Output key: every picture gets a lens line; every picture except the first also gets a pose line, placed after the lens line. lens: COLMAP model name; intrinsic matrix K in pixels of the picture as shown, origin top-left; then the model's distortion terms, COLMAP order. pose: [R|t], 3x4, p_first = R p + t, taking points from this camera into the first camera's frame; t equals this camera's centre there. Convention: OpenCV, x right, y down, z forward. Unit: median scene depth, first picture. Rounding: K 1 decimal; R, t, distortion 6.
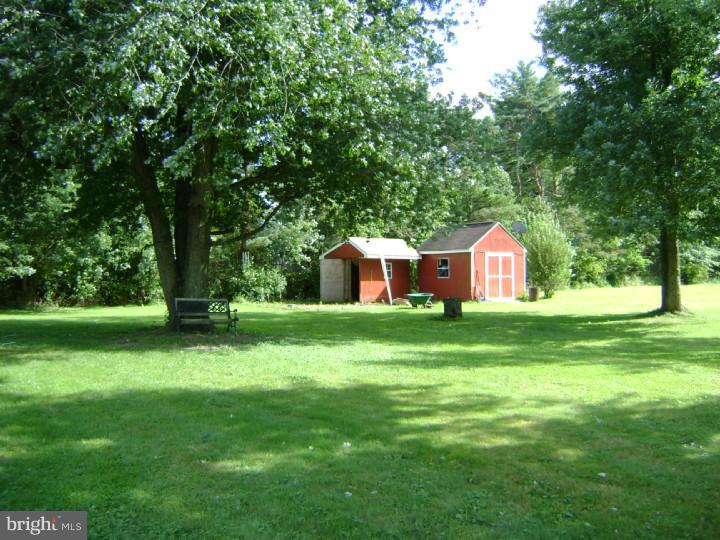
lens RADIAL K [[751.5, 0, 359.4], [0, 751.5, 256.4], [0, 0, 1]] dist [-0.154970, 0.109475]
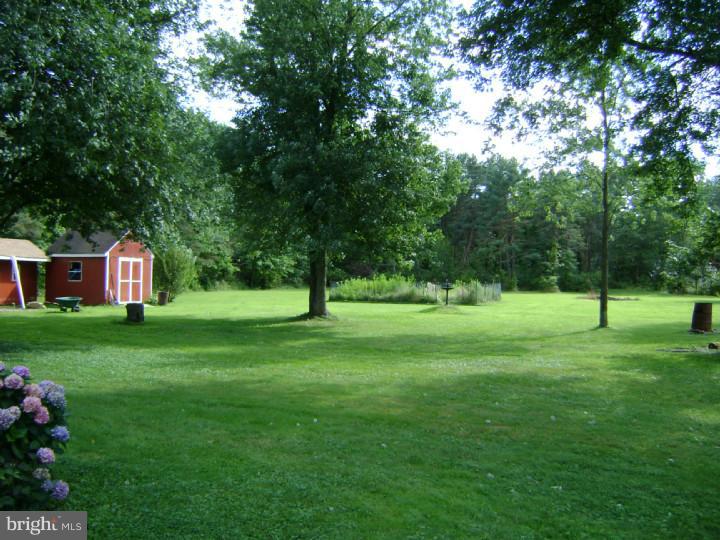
lens RADIAL K [[751.5, 0, 359.4], [0, 751.5, 256.4], [0, 0, 1]] dist [-0.154970, 0.109475]
pose [[0.813232, 0.032634, 0.581024, -0.153971], [-0.032388, 0.999417, -0.010802, -0.006507], [-0.581038, -0.010033, 0.813815, -0.021291]]
